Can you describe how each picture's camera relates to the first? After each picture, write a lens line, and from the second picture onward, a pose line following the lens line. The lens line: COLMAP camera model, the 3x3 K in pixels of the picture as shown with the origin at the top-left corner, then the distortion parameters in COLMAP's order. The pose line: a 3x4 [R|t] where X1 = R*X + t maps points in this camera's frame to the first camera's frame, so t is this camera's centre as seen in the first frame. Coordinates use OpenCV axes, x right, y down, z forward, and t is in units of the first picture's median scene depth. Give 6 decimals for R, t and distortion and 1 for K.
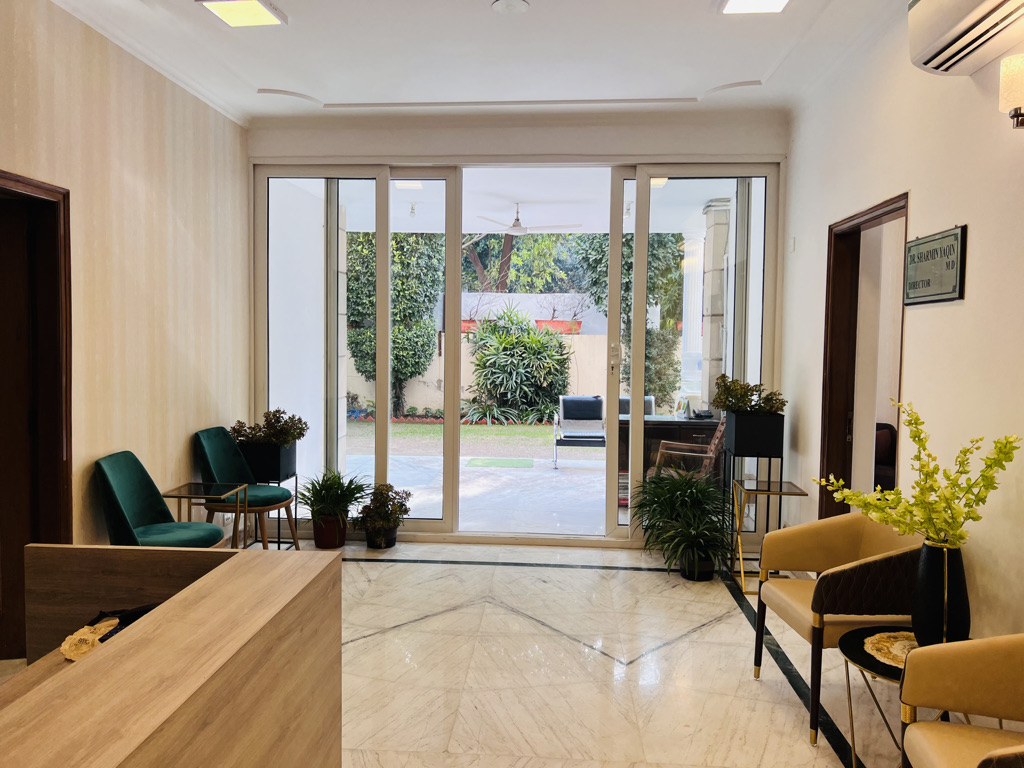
lens RADIAL K [[762.7, 0, 505.8], [0, 762.7, 377.4], [0, 0, 1]] dist [0.064506, -0.099203]
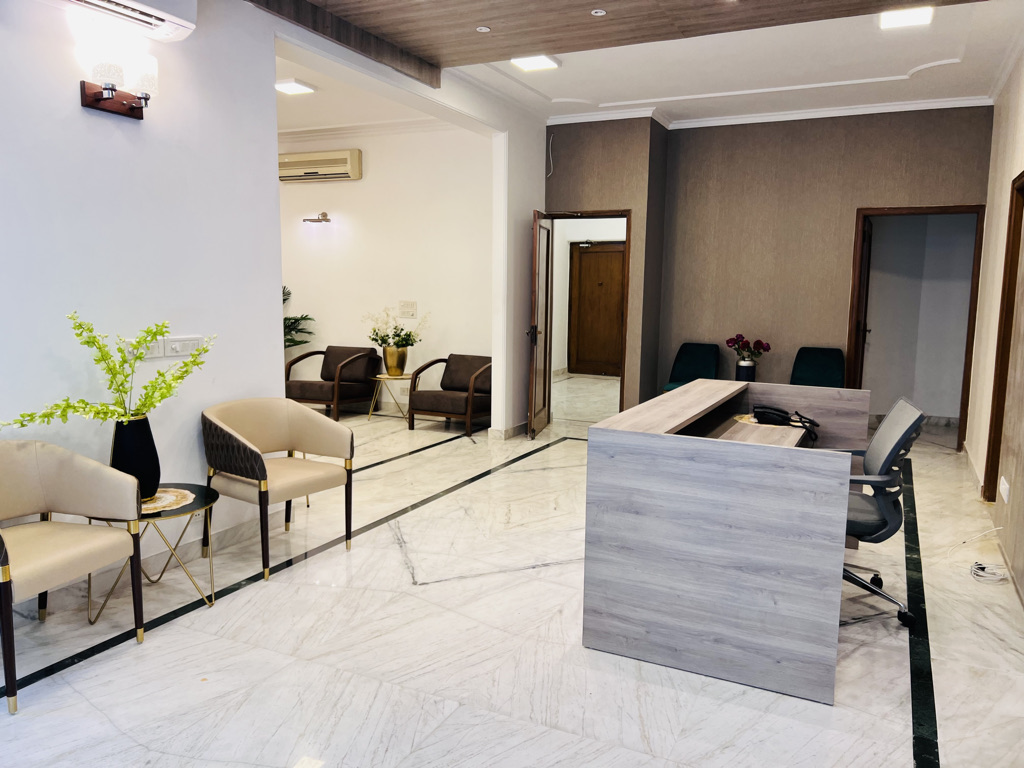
lens RADIAL K [[762.7, 0, 505.8], [0, 762.7, 377.4], [0, 0, 1]] dist [0.064506, -0.099203]
pose [[-0.923127, -0.069857, 0.378096, -0.231217], [-0.004447, 0.985231, 0.171173, -0.035357], [-0.384470, 0.156333, -0.909804, 0.900300]]
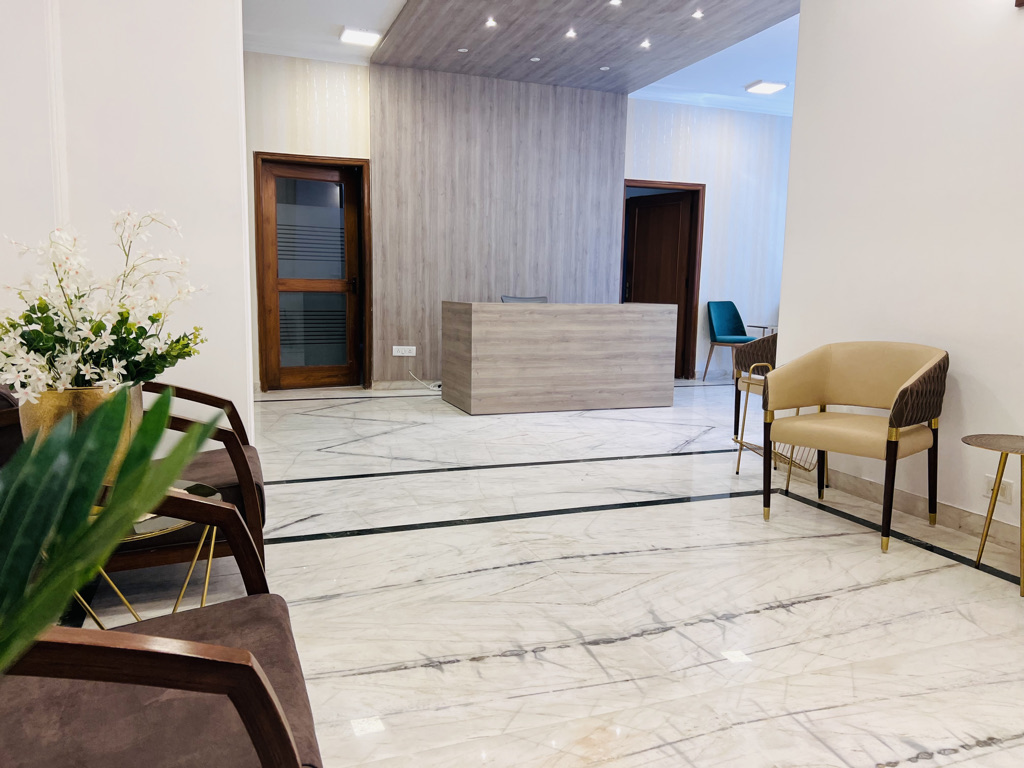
lens RADIAL K [[763.0, 0, 517.0], [0, 763.0, 385.8], [0, 0, 1]] dist [0.073285, -0.083437]
pose [[0.424216, 0.113582, -0.898410, 0.900084], [-0.061427, 0.993427, 0.096590, 0.117458], [0.903475, 0.014212, 0.428404, -0.339596]]
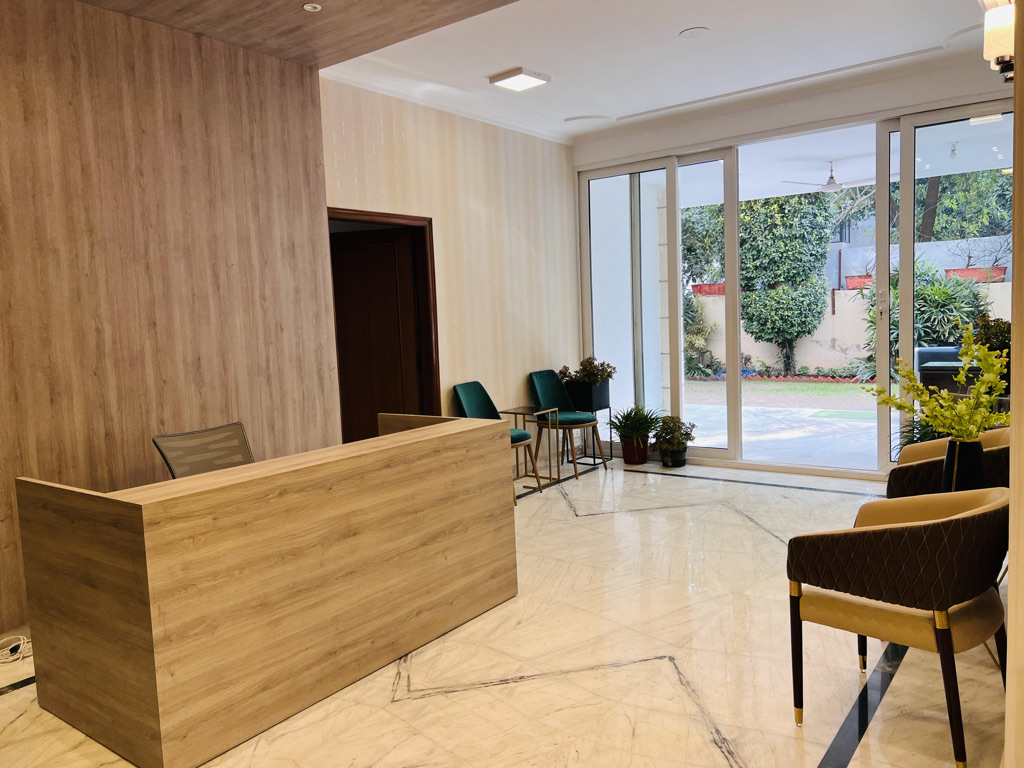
lens RADIAL K [[763.0, 0, 517.0], [0, 763.0, 385.8], [0, 0, 1]] dist [0.073285, -0.083437]
pose [[0.843798, 0.003090, -0.536652, 0.291757], [0.024509, 0.998718, 0.044286, 0.028122], [0.536101, -0.050522, 0.842641, -0.181556]]
